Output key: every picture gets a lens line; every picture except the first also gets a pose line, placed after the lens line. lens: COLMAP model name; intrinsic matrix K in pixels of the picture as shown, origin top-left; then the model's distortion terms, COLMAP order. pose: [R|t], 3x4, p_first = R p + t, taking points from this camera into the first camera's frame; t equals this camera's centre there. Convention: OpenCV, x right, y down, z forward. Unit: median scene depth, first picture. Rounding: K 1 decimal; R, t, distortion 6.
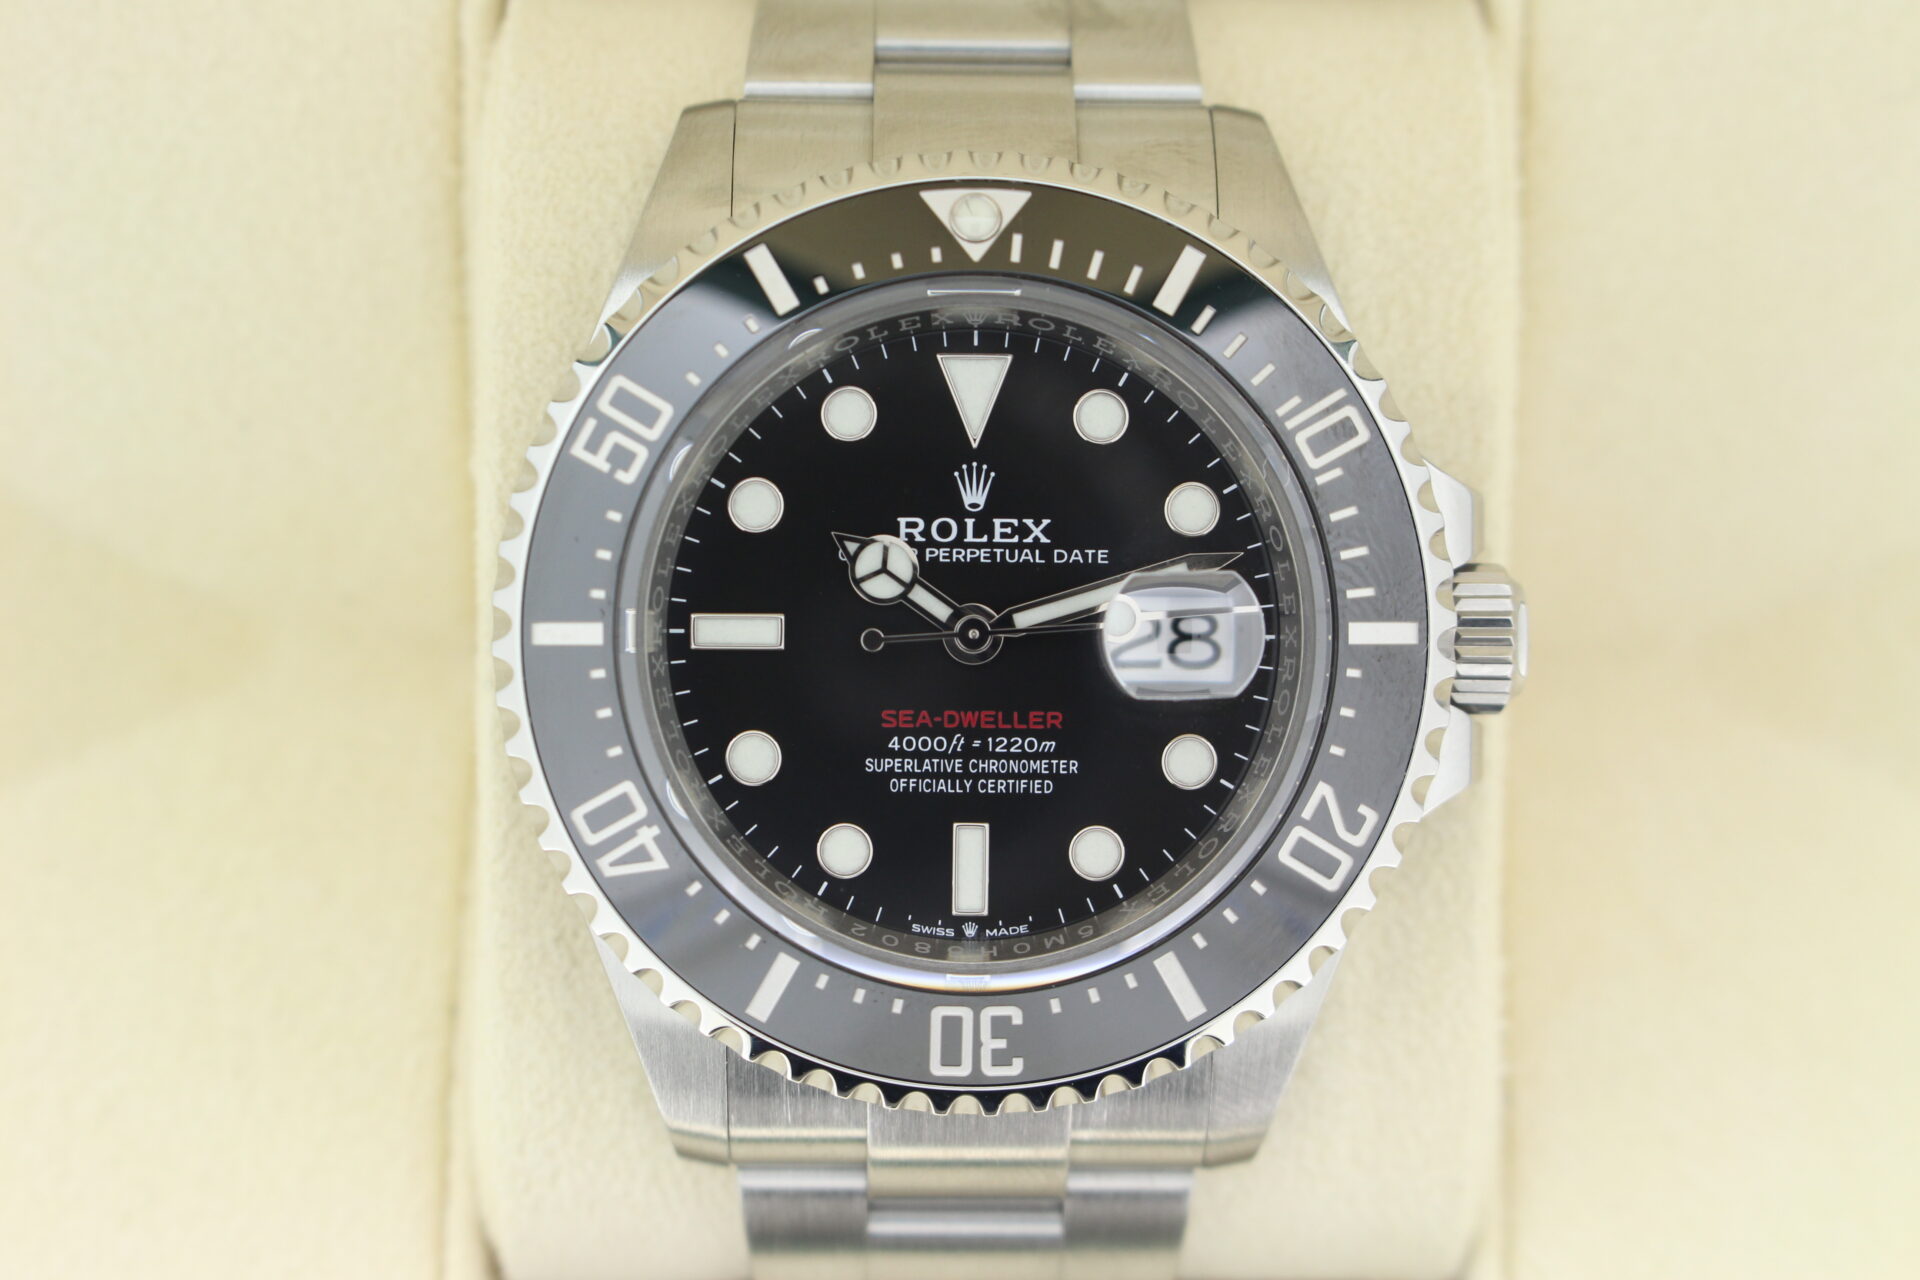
lens RADIAL K [[3493.8, 0, 960.0], [0, 3493.8, 640.0], [0, 0, 1]] dist [-0.023796, -0.028035]
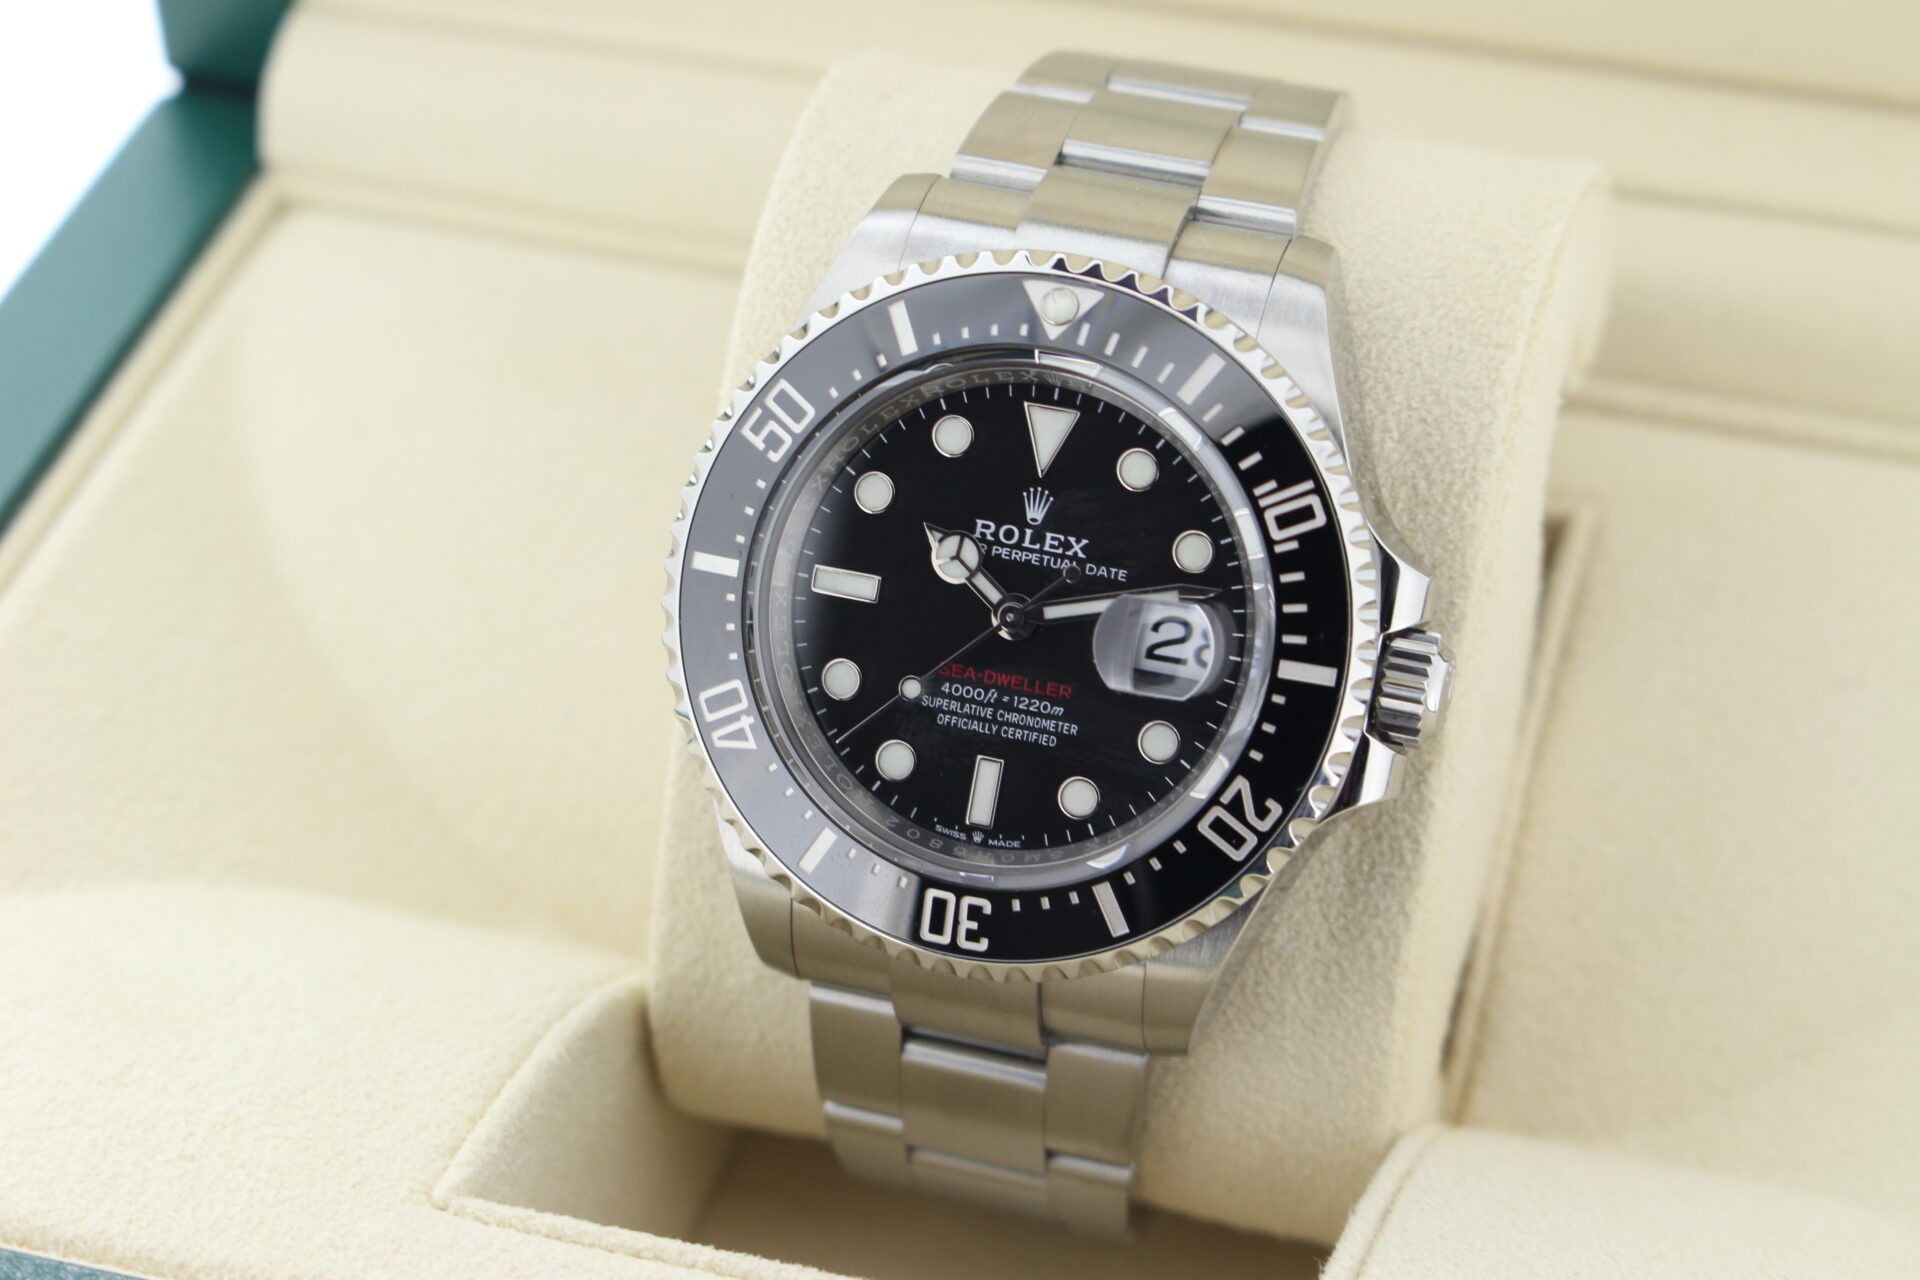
lens RADIAL K [[4362.8, 0, 960.0], [0, 4362.8, 640.0], [0, 0, 1]] dist [-0.016152, -0.055947]
pose [[0.952146, 0.178193, -0.248324, 0.392532], [-0.164909, 0.983568, 0.073482, -0.110059], [0.257338, -0.029015, 0.965886, -0.588652]]
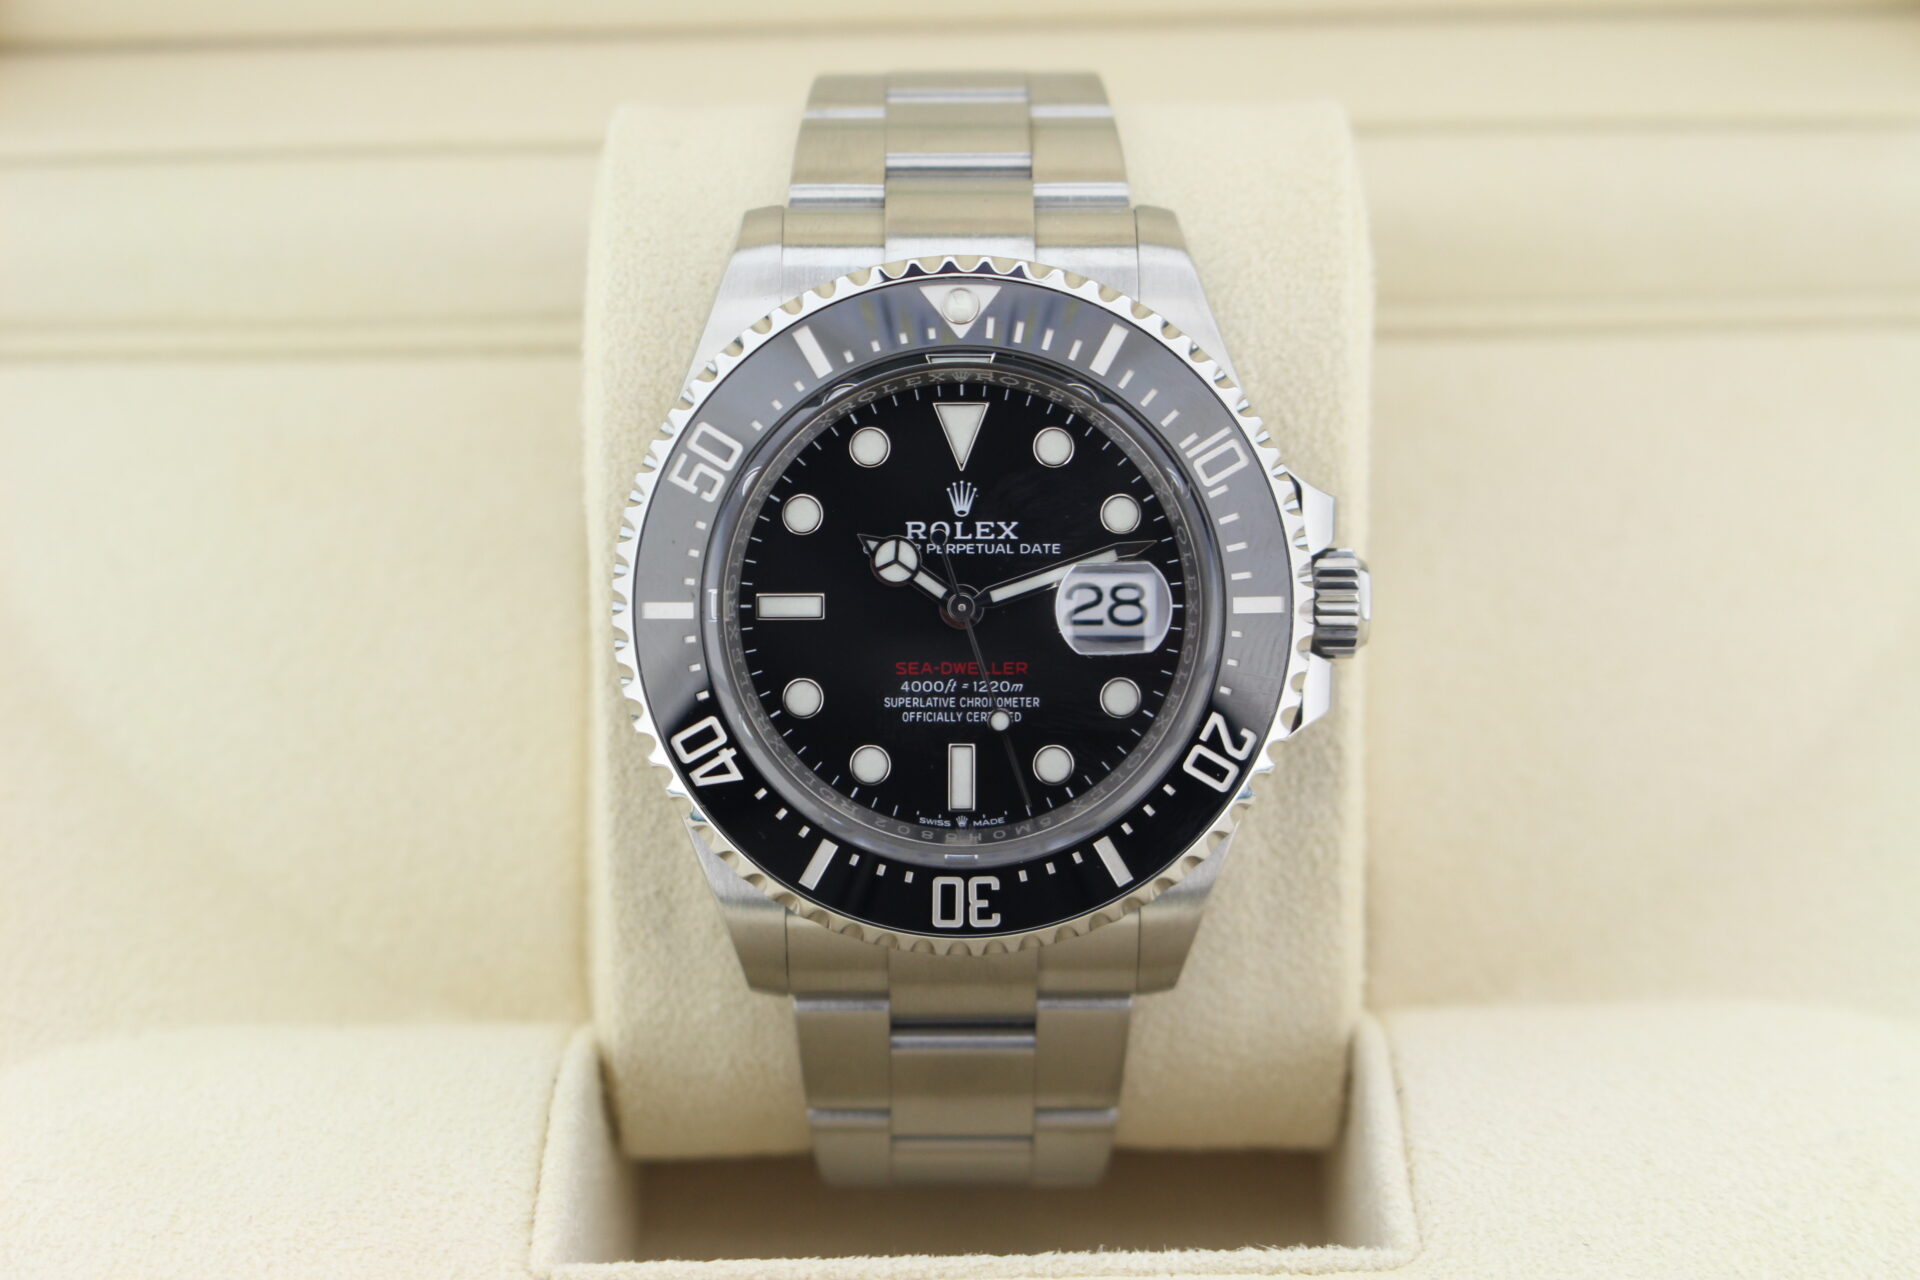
lens RADIAL K [[4362.8, 0, 960.0], [0, 4362.8, 640.0], [0, 0, 1]] dist [-0.016152, -0.055947]
pose [[0.999902, -0.008492, -0.011091, 0.021920], [0.008987, 0.998926, 0.045453, -0.066417], [0.010693, -0.045548, 0.998905, -0.712110]]
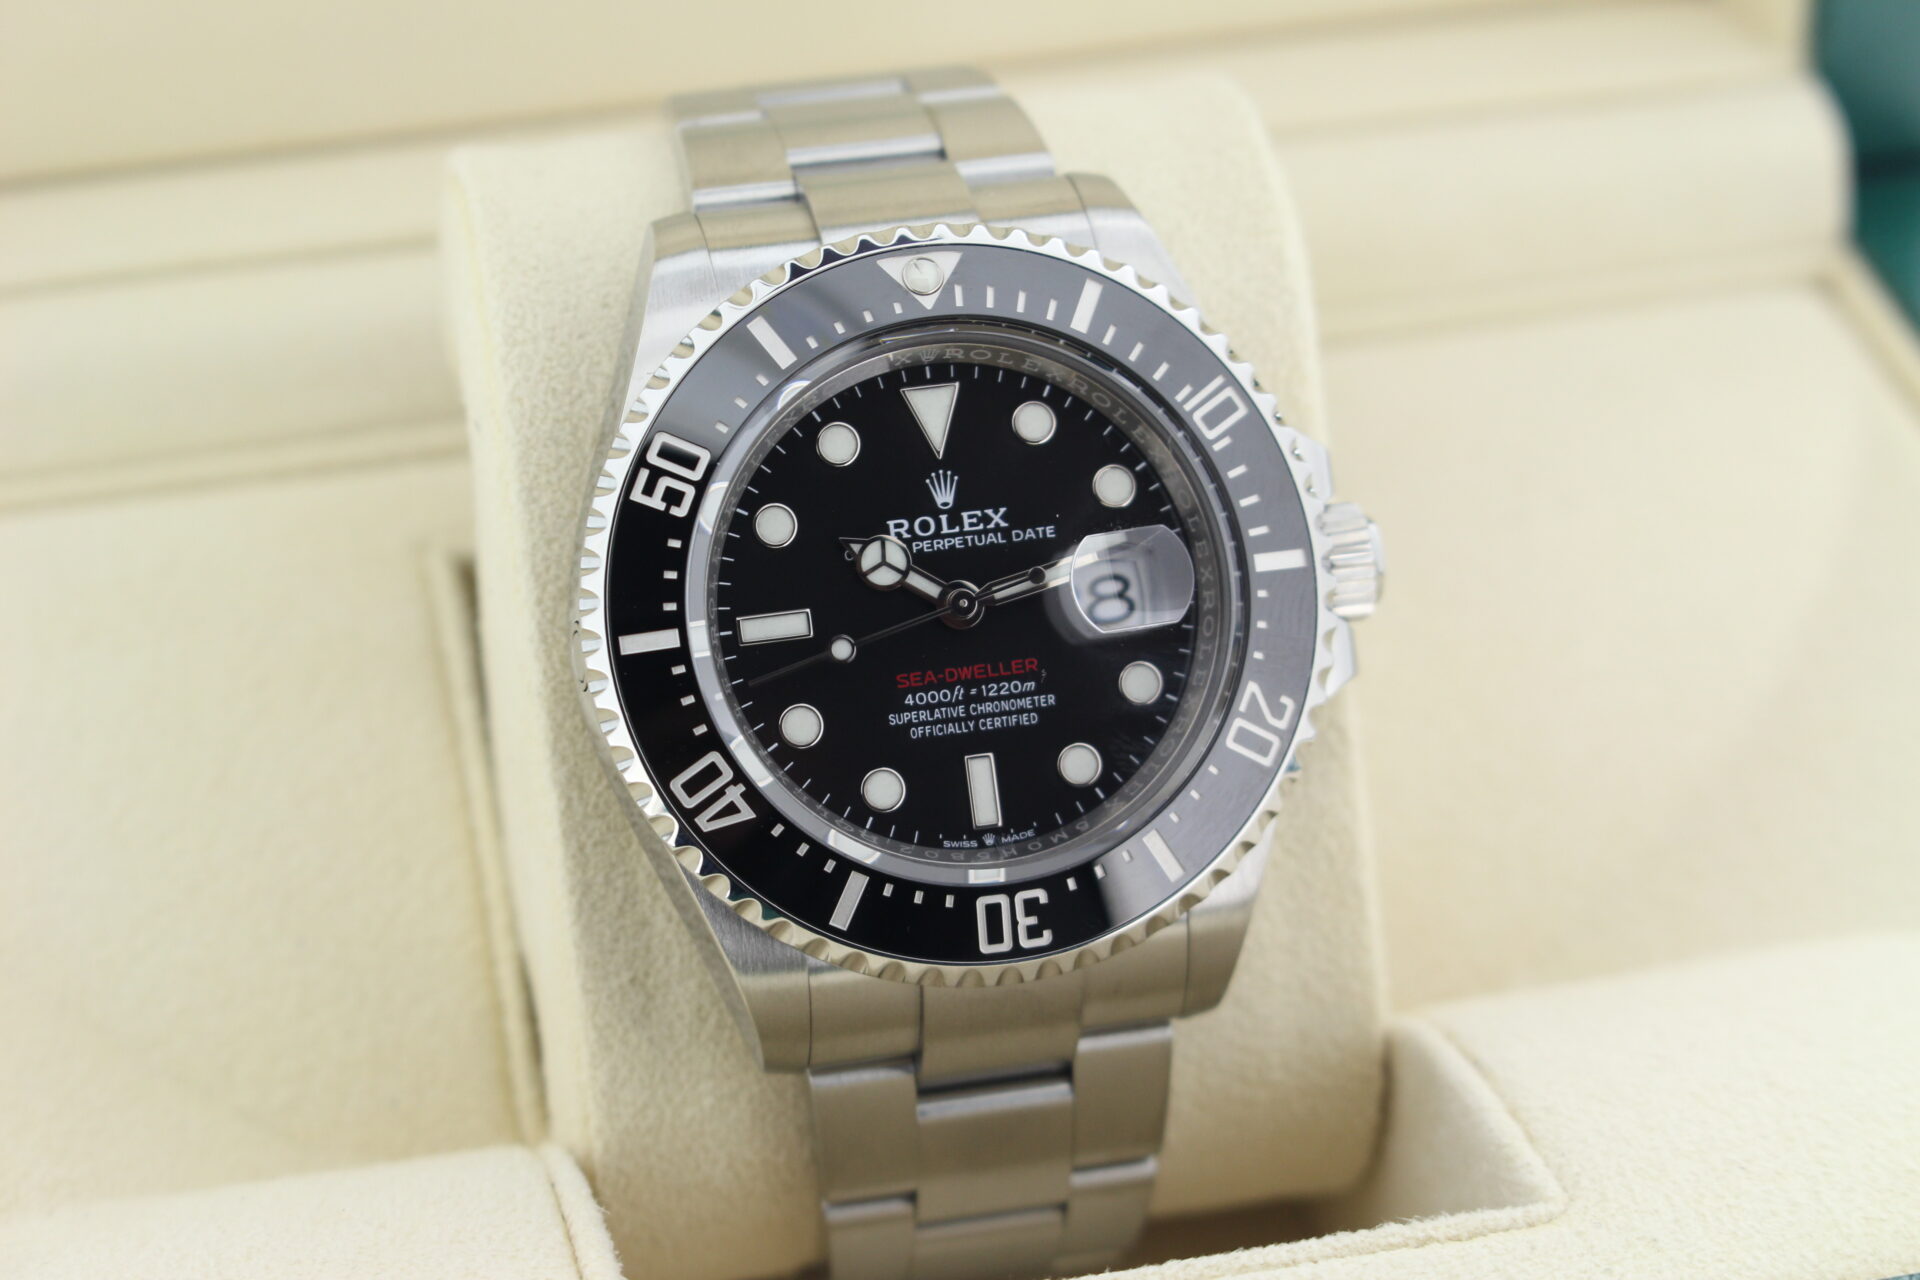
lens RADIAL K [[4362.8, 0, 960.0], [0, 4362.8, 640.0], [0, 0, 1]] dist [-0.016152, -0.055947]
pose [[0.978539, -0.128240, 0.161294, -0.250538], [0.138257, 0.989007, -0.052447, 0.092986], [-0.152795, 0.073621, 0.985512, -0.543740]]
